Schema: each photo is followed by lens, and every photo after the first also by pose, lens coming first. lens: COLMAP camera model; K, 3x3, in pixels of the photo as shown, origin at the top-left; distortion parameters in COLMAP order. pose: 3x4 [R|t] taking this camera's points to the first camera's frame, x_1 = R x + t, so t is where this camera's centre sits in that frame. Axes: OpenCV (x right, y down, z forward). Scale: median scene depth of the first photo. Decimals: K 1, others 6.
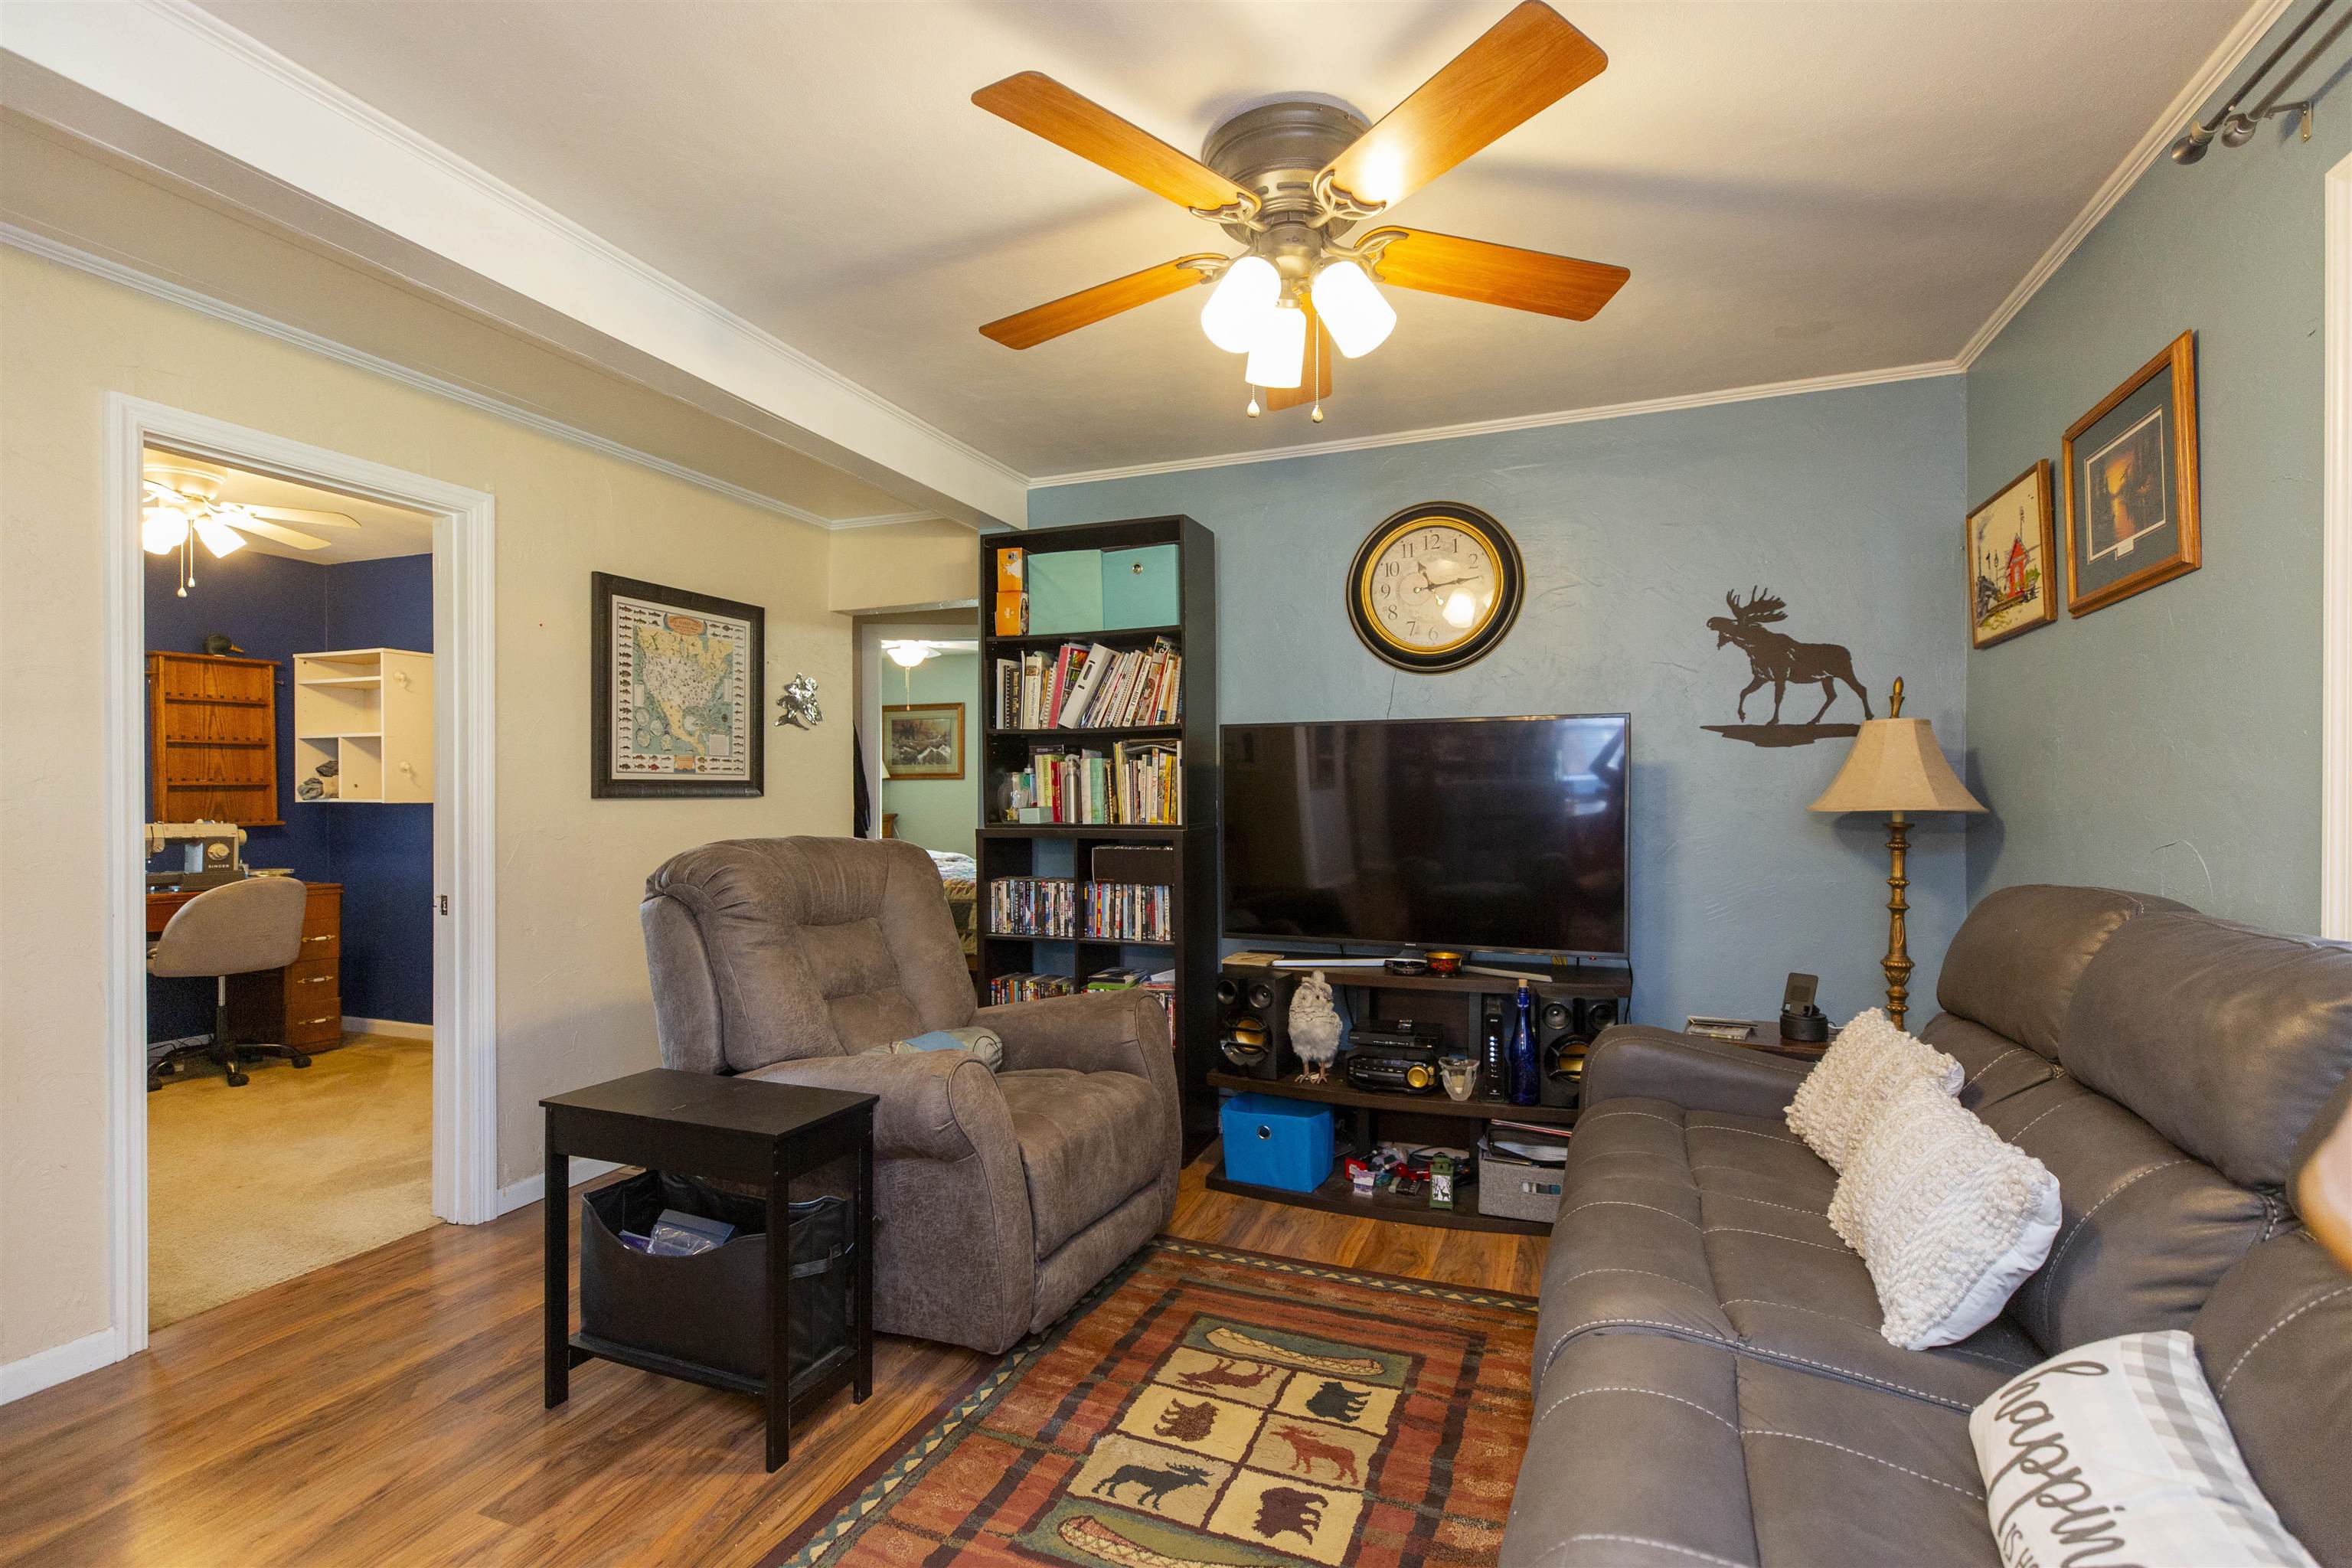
lens RADIAL K [[1080.3, 0, 1223.8], [0, 1080.3, 795.9], [0, 0, 1]] dist [0.001407, 0.000274]
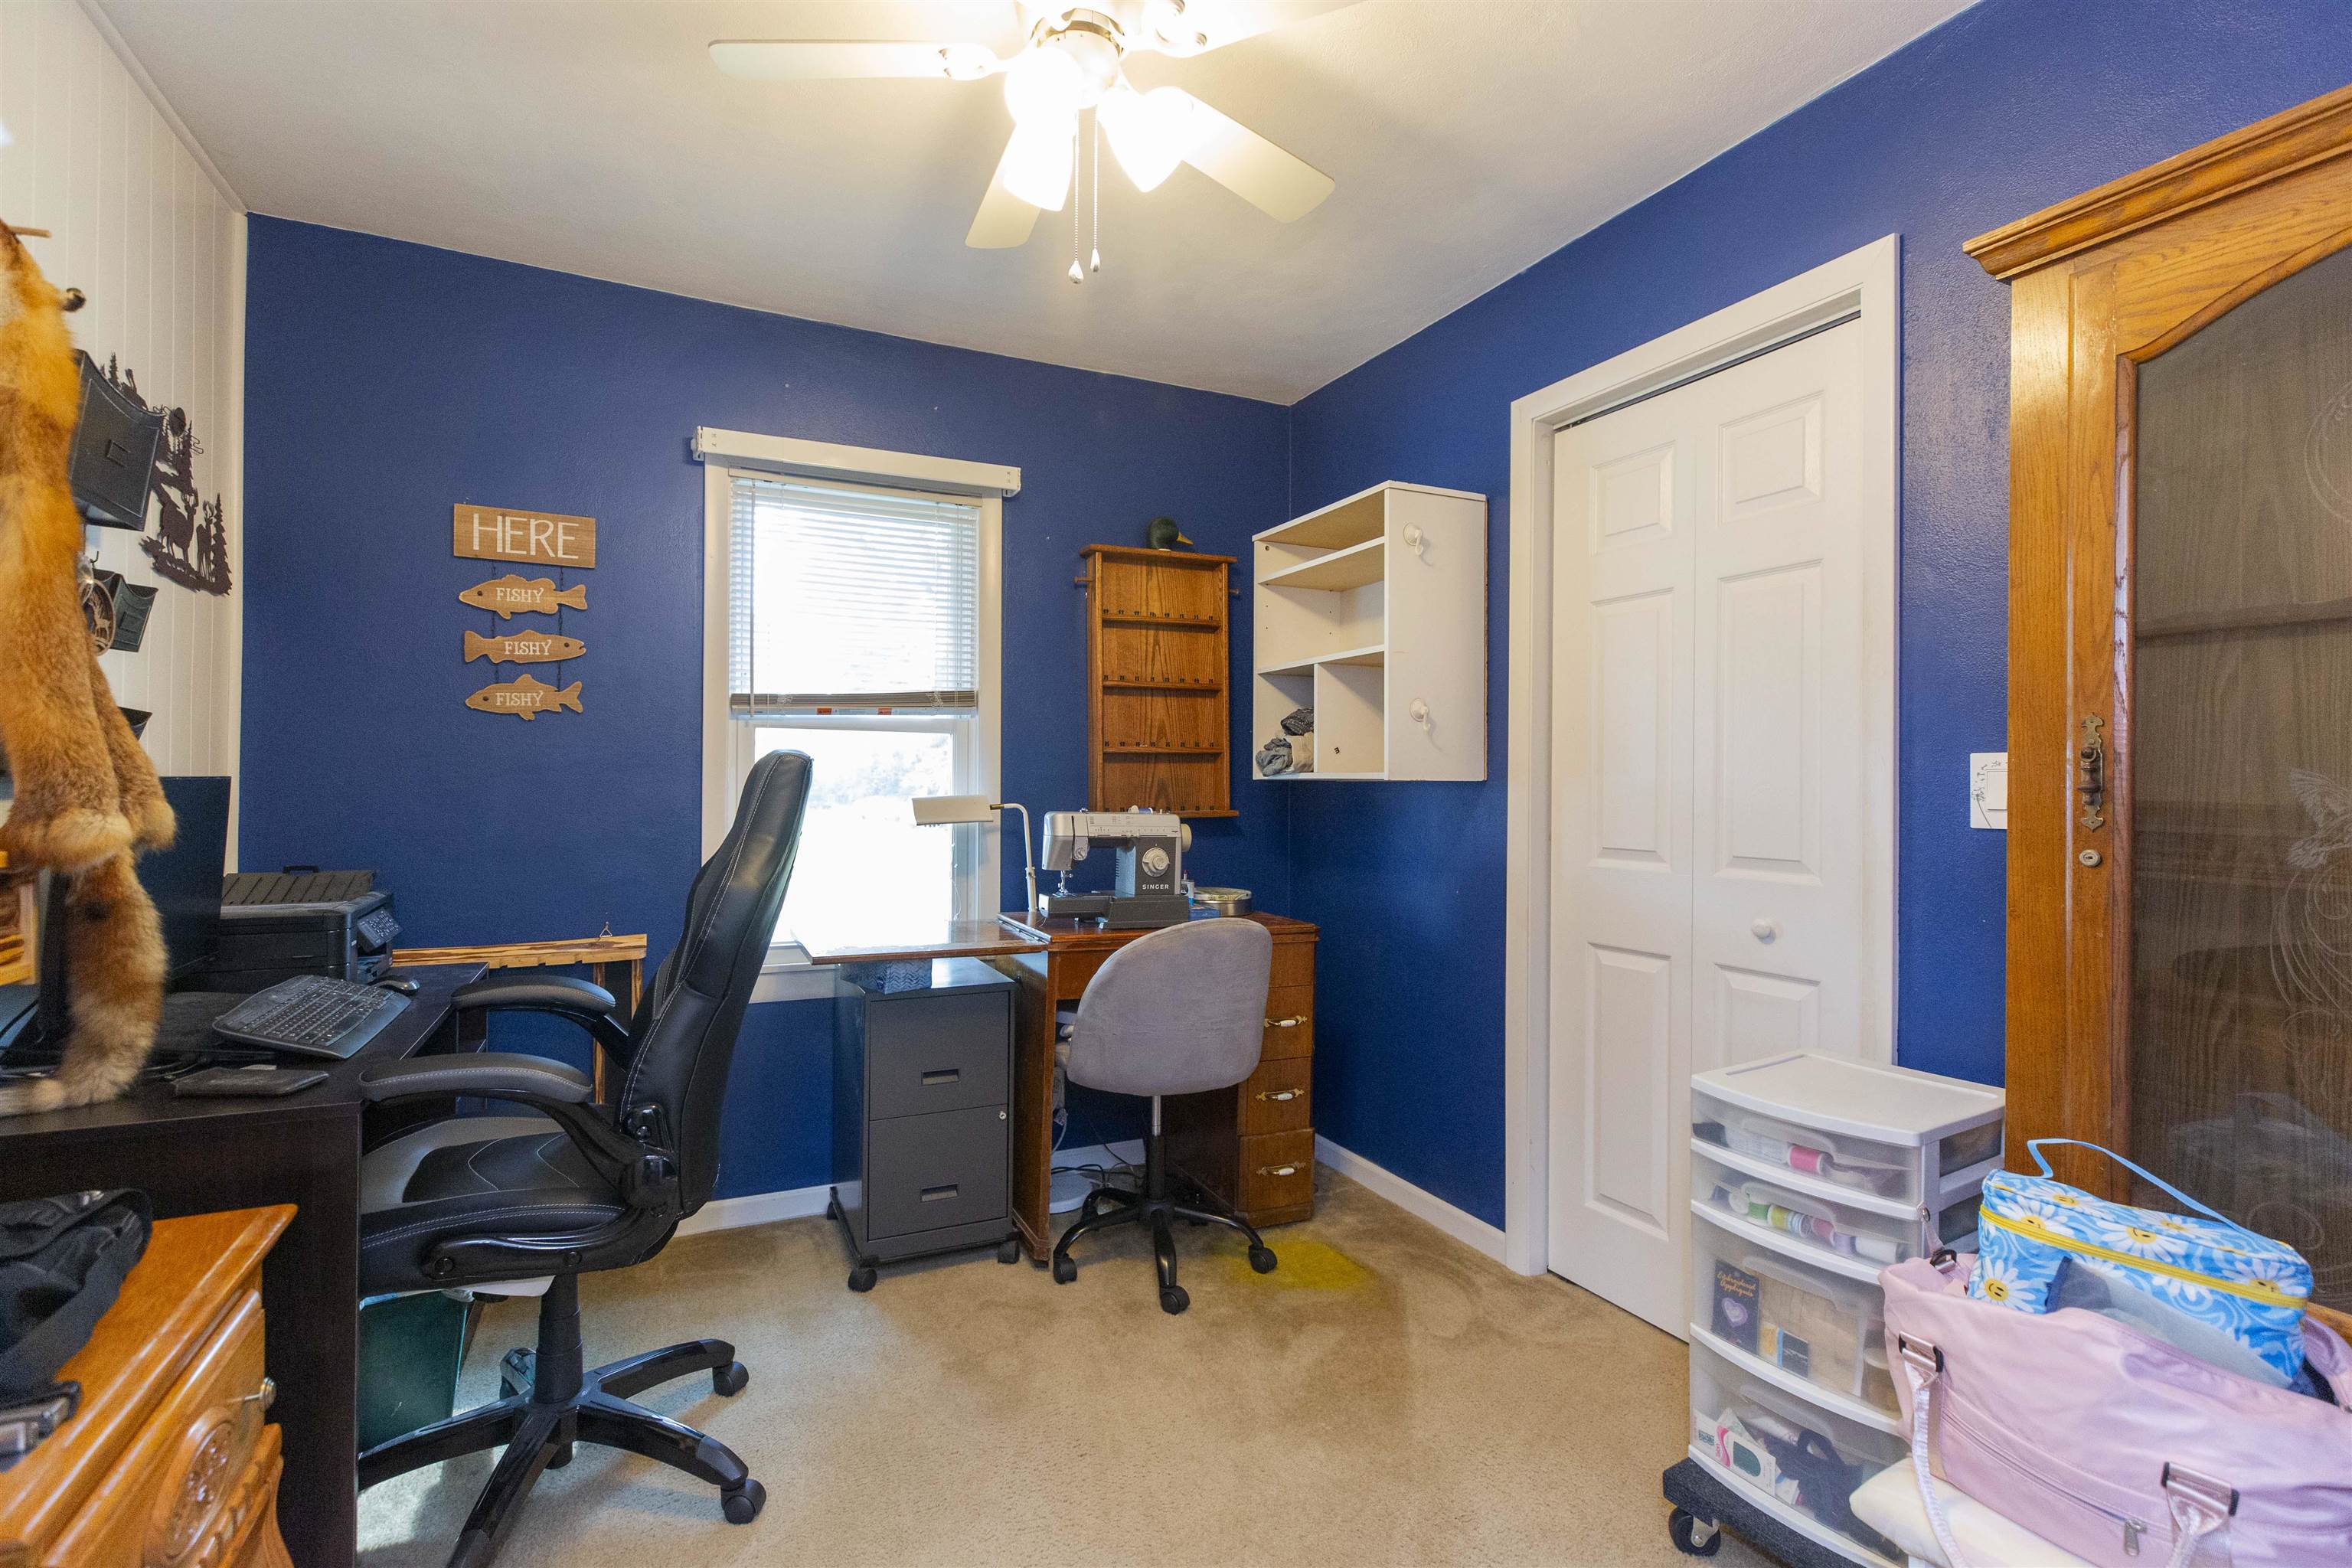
lens RADIAL K [[1080.3, 0, 1174.6], [0, 1080.3, 785.9], [0, 0, 1]] dist [0.001407, 0.000274]
pose [[0.724576, 0.008967, -0.689137, -0.483649], [-0.009028, 0.999953, 0.003518, 0.007701], [0.689136, 0.003672, 0.724623, 0.543150]]
